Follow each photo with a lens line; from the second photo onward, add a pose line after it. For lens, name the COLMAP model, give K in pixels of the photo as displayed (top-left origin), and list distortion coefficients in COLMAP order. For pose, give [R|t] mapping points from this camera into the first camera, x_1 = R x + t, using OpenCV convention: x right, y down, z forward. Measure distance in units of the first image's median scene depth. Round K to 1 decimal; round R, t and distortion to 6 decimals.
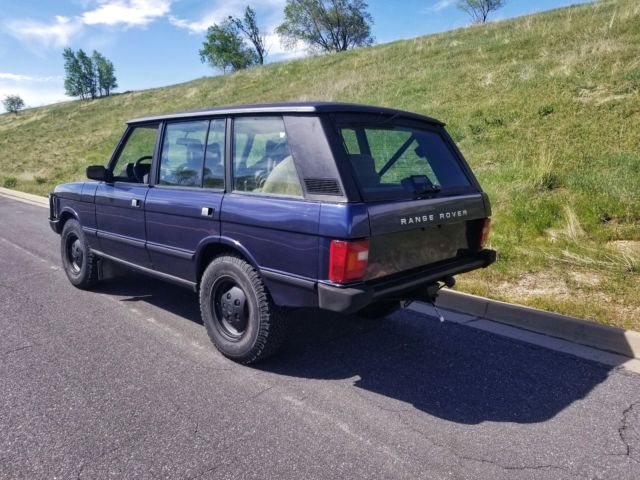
lens RADIAL K [[496.0, 0, 320.0], [0, 496.0, 240.0], [0, 0, 1]] dist [-0.012879, -0.001569]
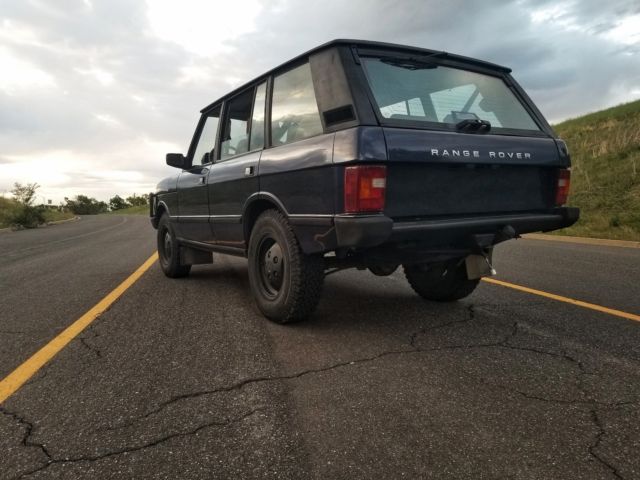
lens RADIAL K [[496.5, 0, 320.5], [0, 496.5, 252.2], [0, 0, 1]] dist [-0.018043, 0.009739]
pose [[0.957237, -0.017632, -0.288768, 0.201789], [-0.007869, 0.996185, -0.086909, 0.196671], [0.289198, 0.085464, 0.953446, 0.098385]]
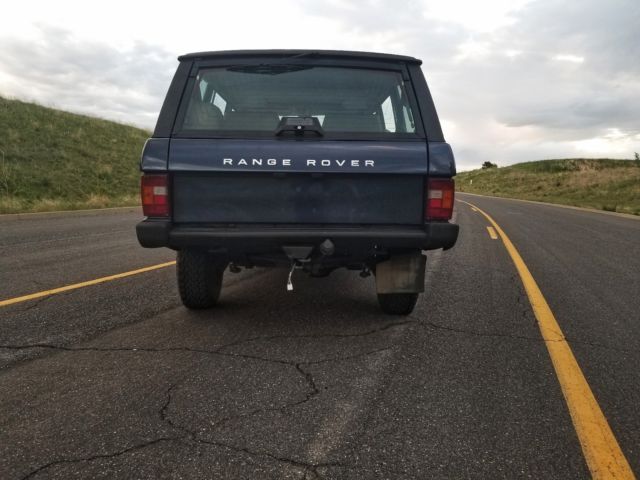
lens RADIAL K [[496.0, 0, 320.0], [0, 496.0, 240.0], [0, 0, 1]] dist [-0.012879, -0.001569]
pose [[0.709017, 0.069353, -0.701772, 0.826581], [-0.130505, 0.990867, -0.033929, 0.100758], [0.693010, 0.115641, 0.711593, 0.438479]]
